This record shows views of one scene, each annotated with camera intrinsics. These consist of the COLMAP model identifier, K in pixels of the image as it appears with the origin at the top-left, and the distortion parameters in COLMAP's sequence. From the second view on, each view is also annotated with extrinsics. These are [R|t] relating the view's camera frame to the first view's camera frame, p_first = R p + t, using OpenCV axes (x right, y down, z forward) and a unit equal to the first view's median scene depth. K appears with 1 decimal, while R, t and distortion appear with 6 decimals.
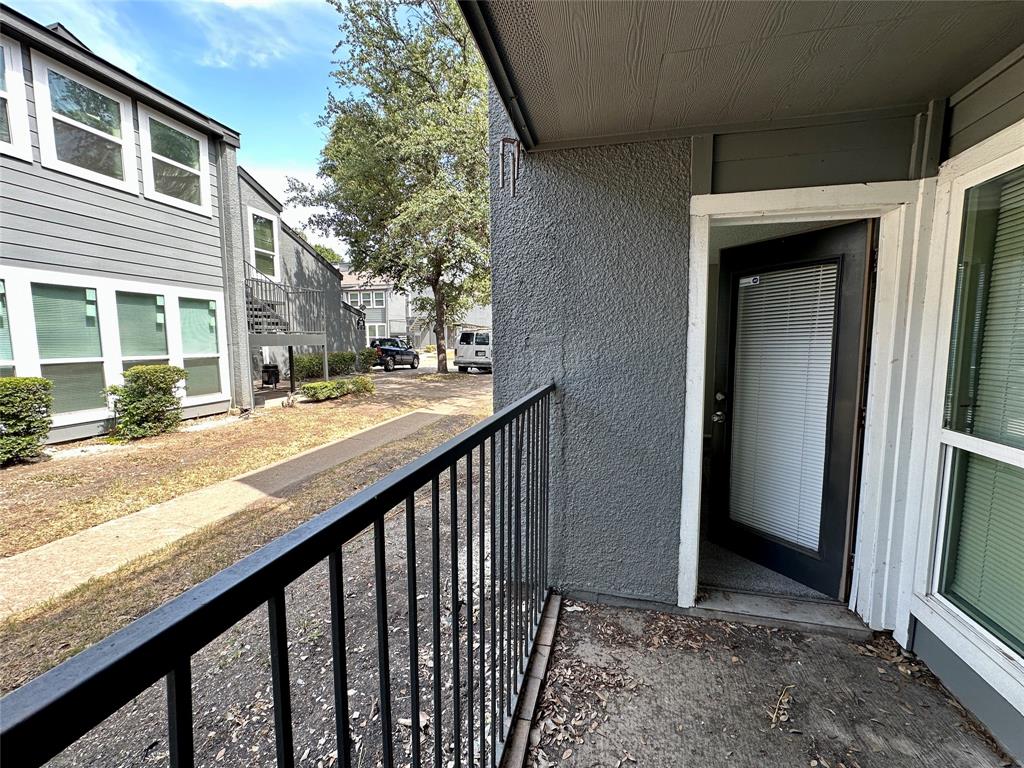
lens RADIAL K [[408.5, 0, 513.1], [0, 408.5, 382.1], [0, 0, 1]] dist [0.001667, 0.000543]
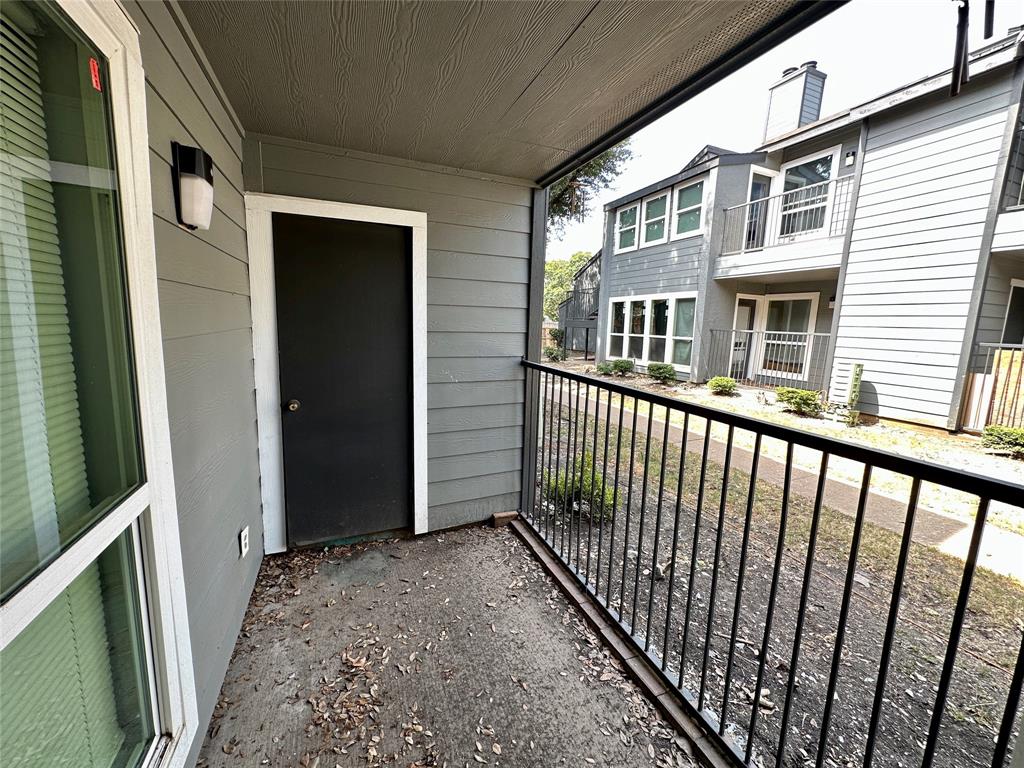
lens RADIAL K [[408.5, 0, 514.0], [0, 408.5, 383.1], [0, 0, 1]] dist [0.001667, 0.000543]
pose [[-0.805604, 0.054988, -0.589896, 0.669472], [-0.091758, 0.972089, 0.215926, -0.201756], [0.585305, 0.228078, -0.778073, 2.177910]]
